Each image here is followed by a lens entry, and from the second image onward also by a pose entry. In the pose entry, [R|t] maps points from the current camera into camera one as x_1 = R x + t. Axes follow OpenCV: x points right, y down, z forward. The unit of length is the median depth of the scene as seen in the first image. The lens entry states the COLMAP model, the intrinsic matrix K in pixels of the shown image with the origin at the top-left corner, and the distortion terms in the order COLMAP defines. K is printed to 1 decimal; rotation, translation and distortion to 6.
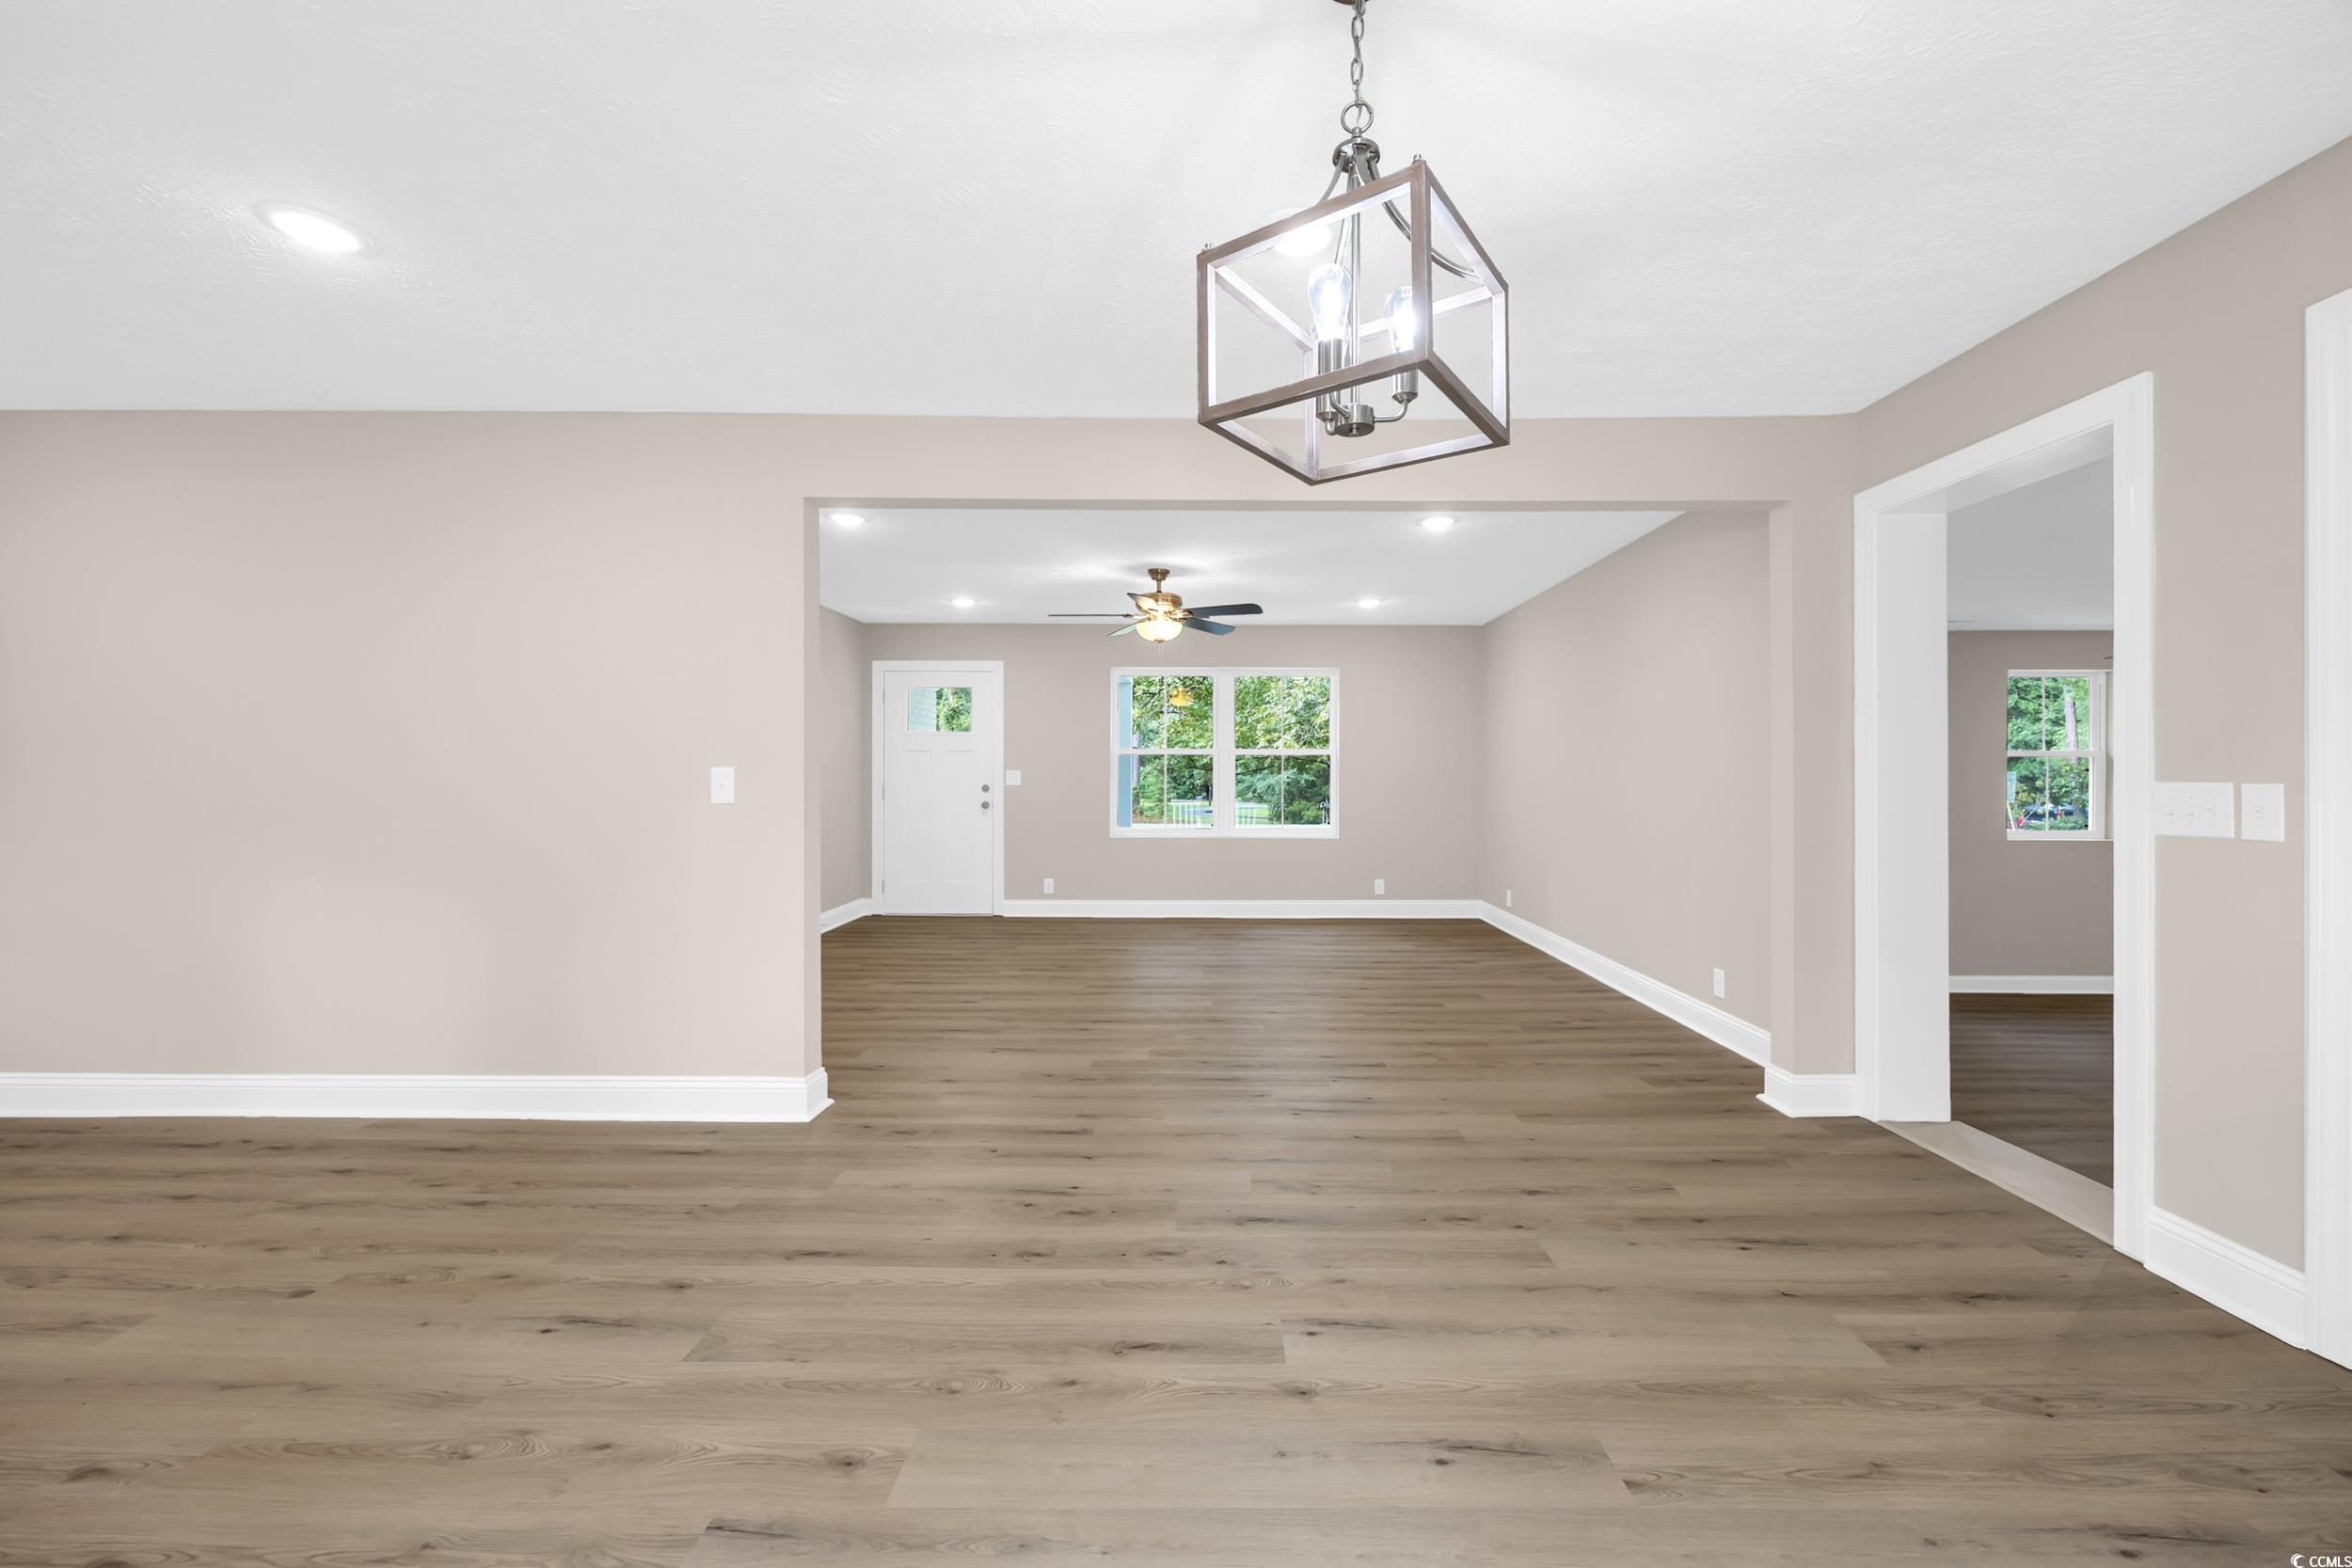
lens RADIAL K [[905.9, 0, 1209.6], [0, 905.9, 770.1], [0, 0, 1]] dist [-0.002040, -0.000676]
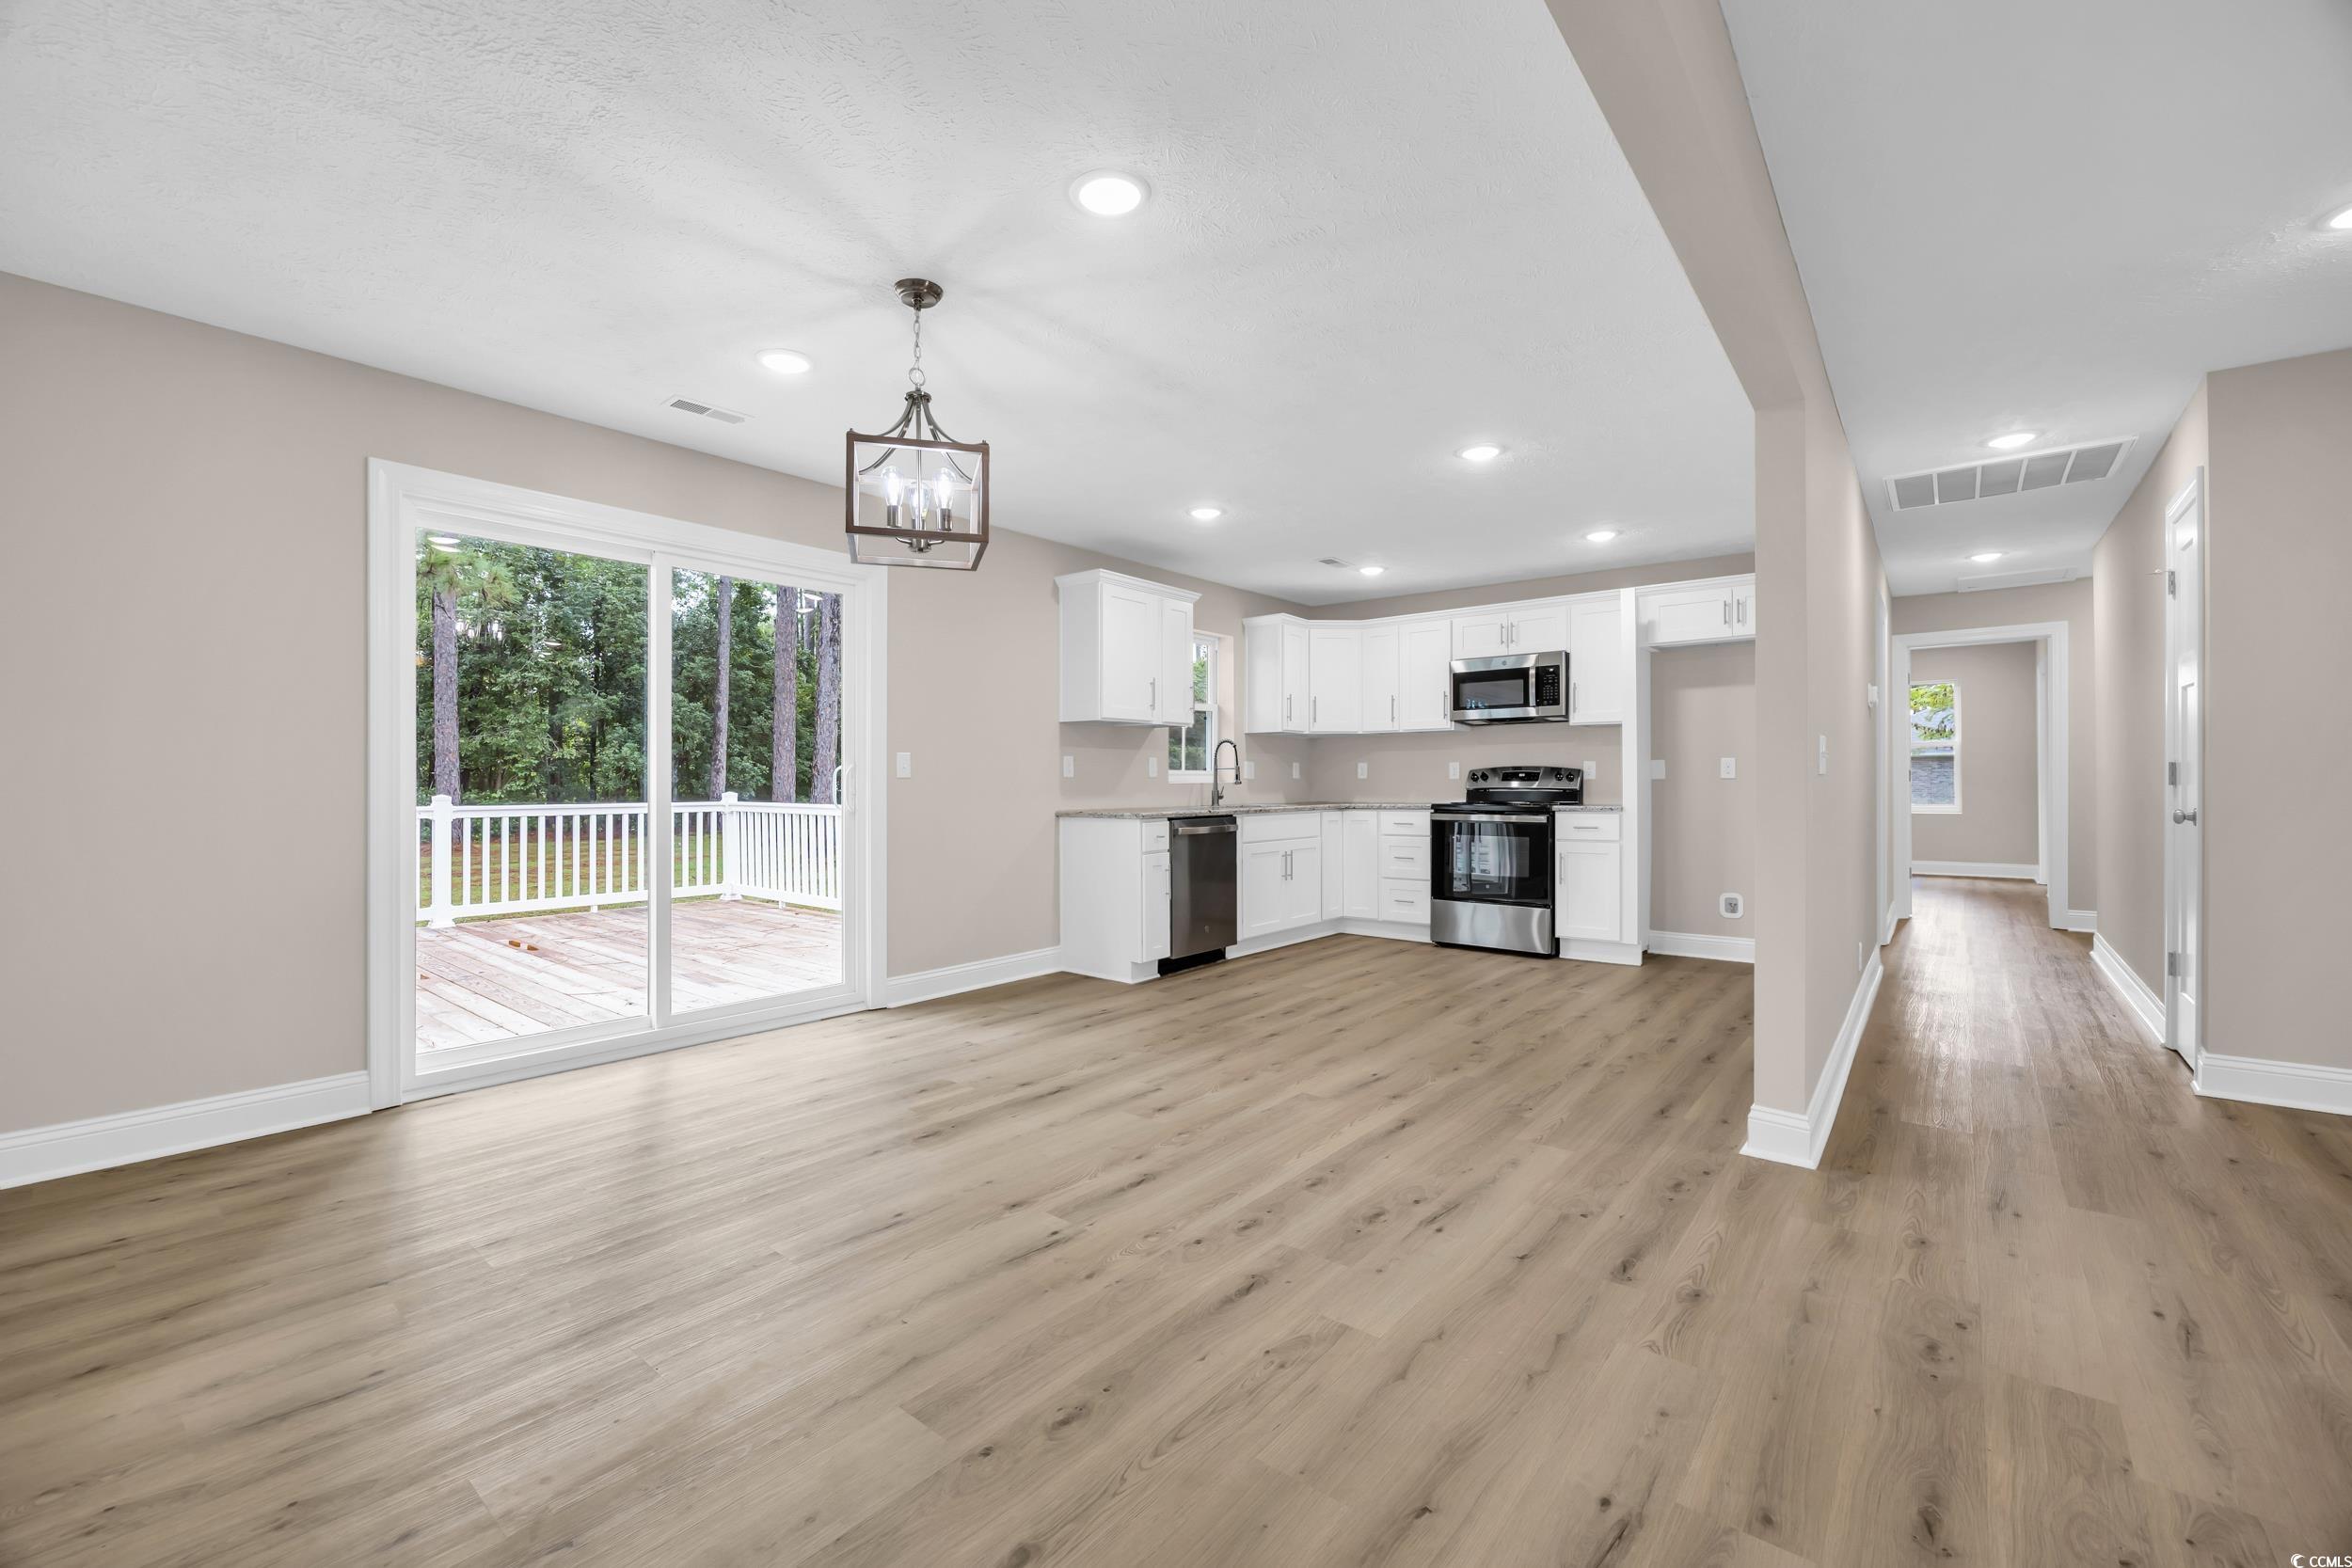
lens RADIAL K [[972.2, 0, 1161.0], [0, 972.2, 780.1], [0, 0, 1]] dist [-0.017523, 0.001298]
pose [[-0.643936, -0.004859, -0.765064, 0.743639], [0.009640, 0.999849, -0.014465, 0.061235], [0.765019, -0.016690, -0.643791, 1.473431]]
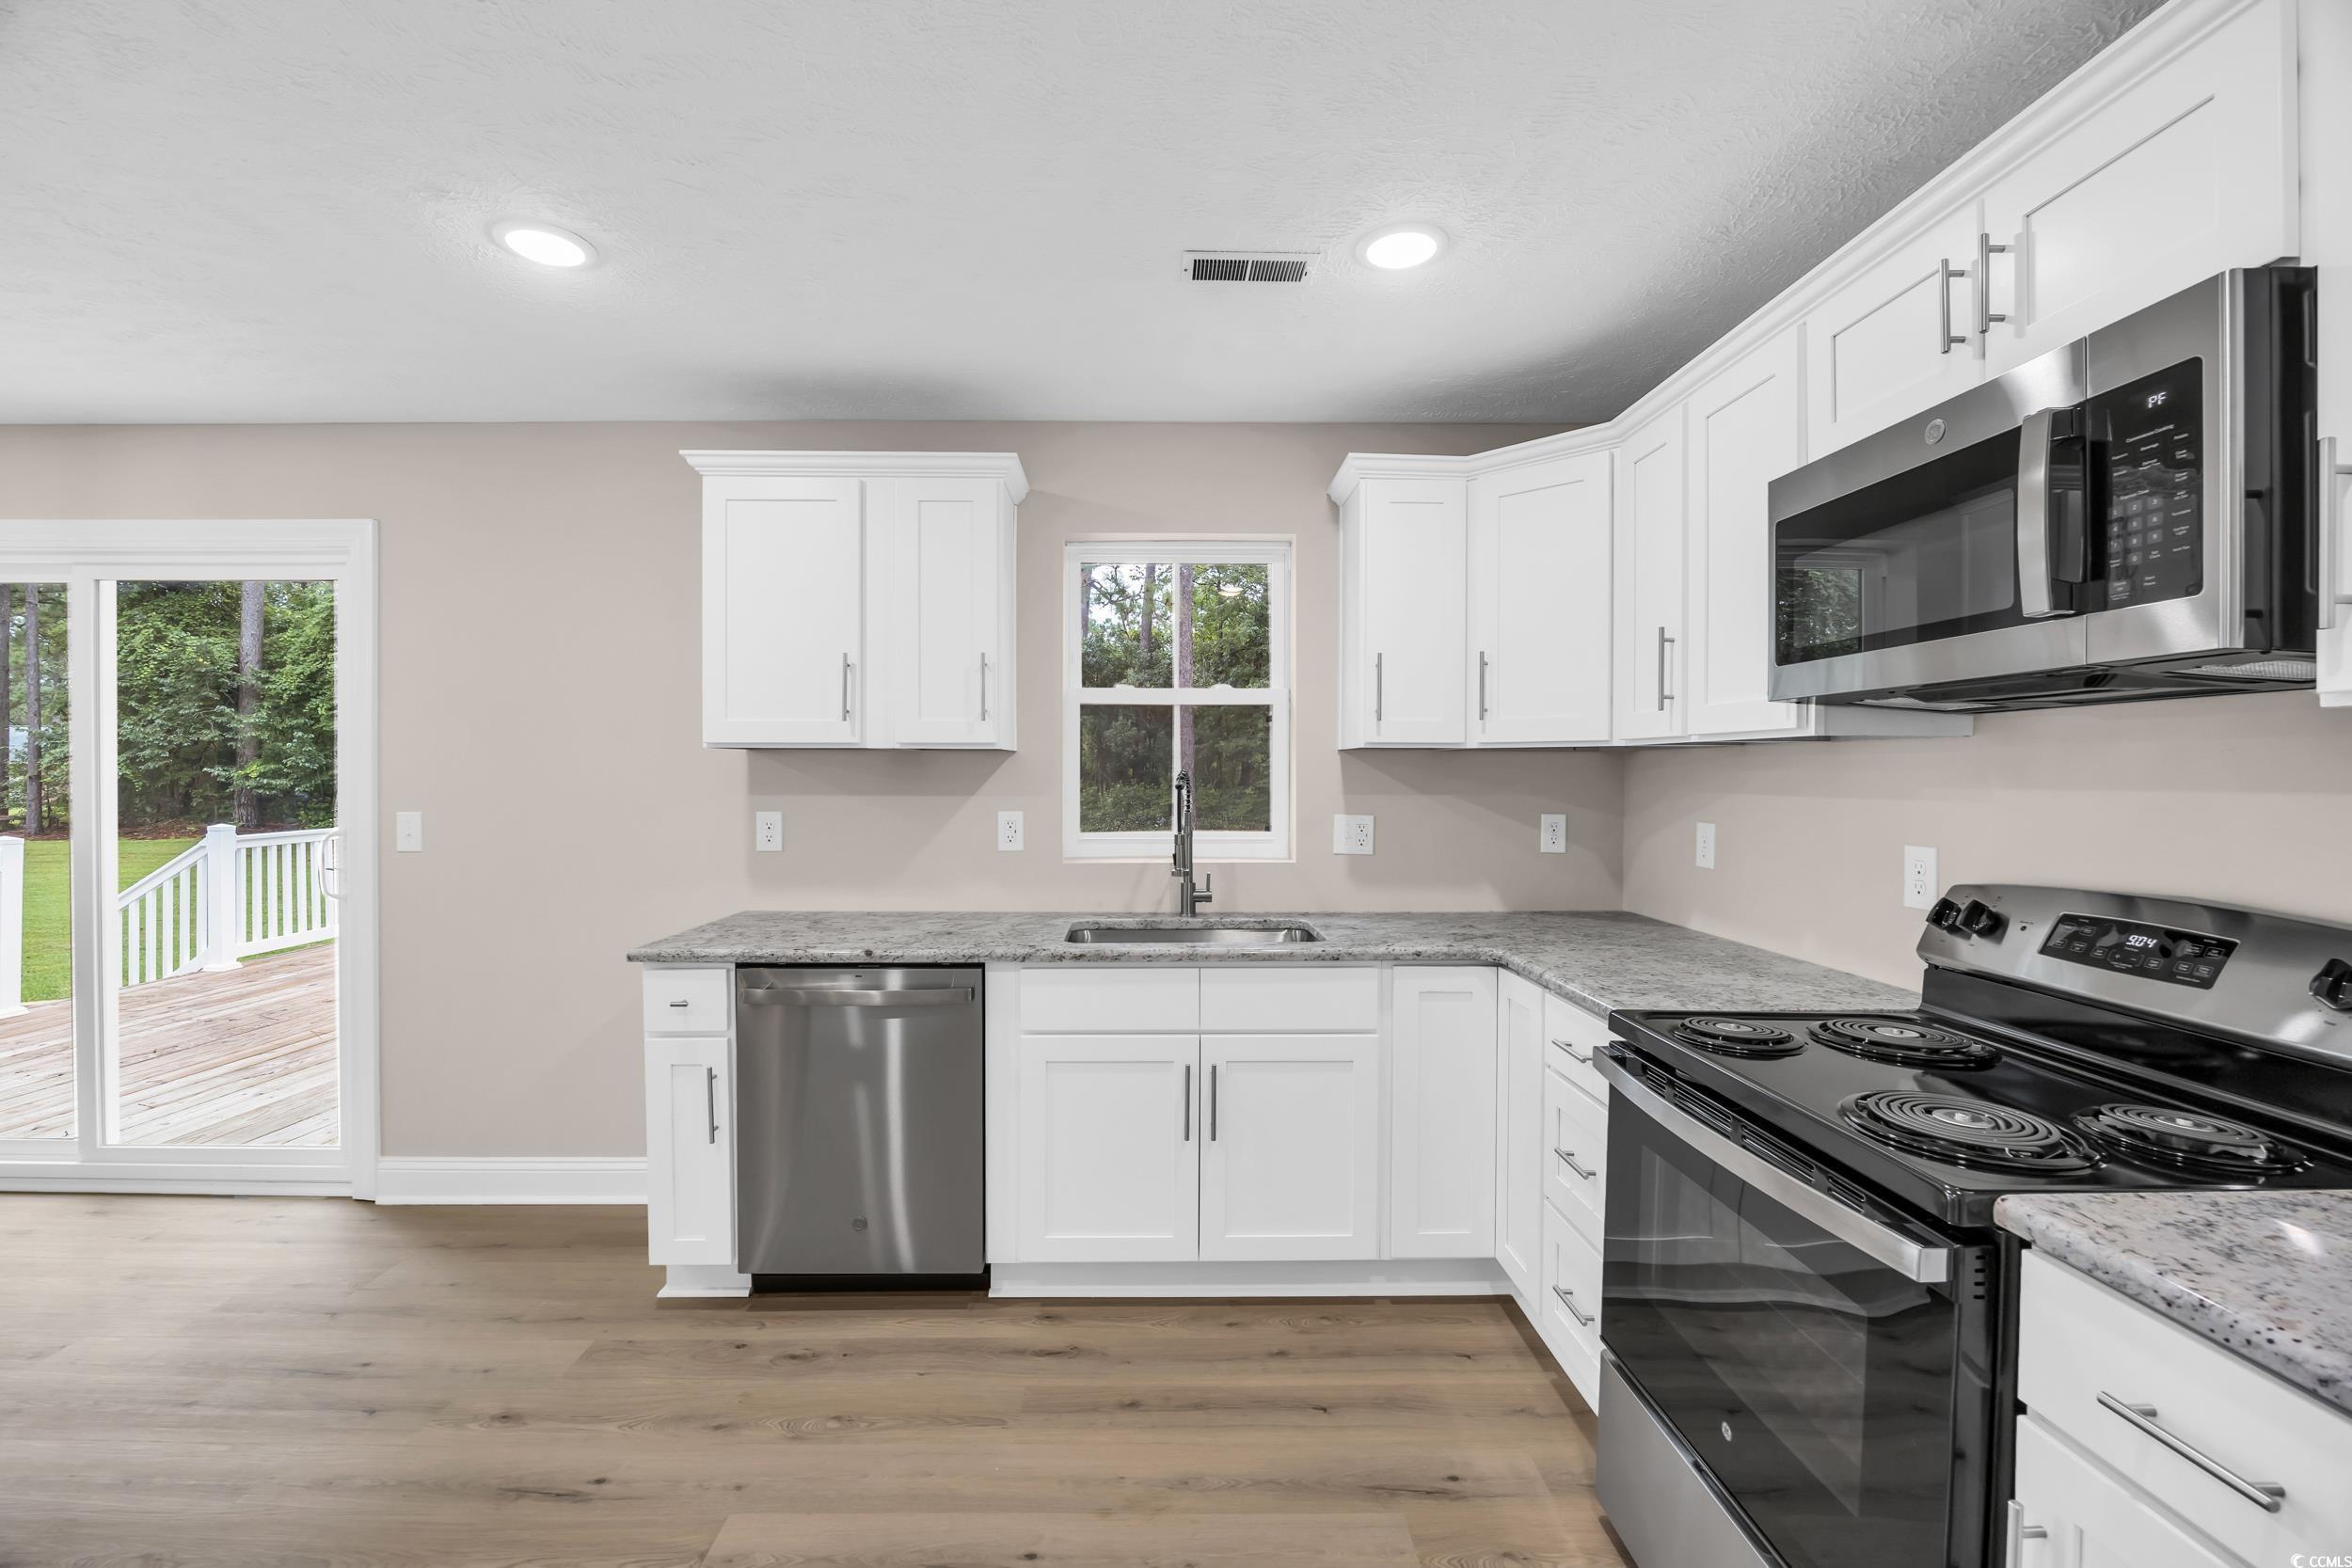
lens RADIAL K [[972.2, 0, 1157.6], [0, 972.2, 783.8], [0, 0, 1]] dist [-0.017523, 0.001298]
pose [[-0.999903, -0.008974, -0.010620, -1.318868], [-0.008943, 0.999956, -0.002936, -0.064859], [0.010646, -0.002840, -0.999939, 1.077754]]
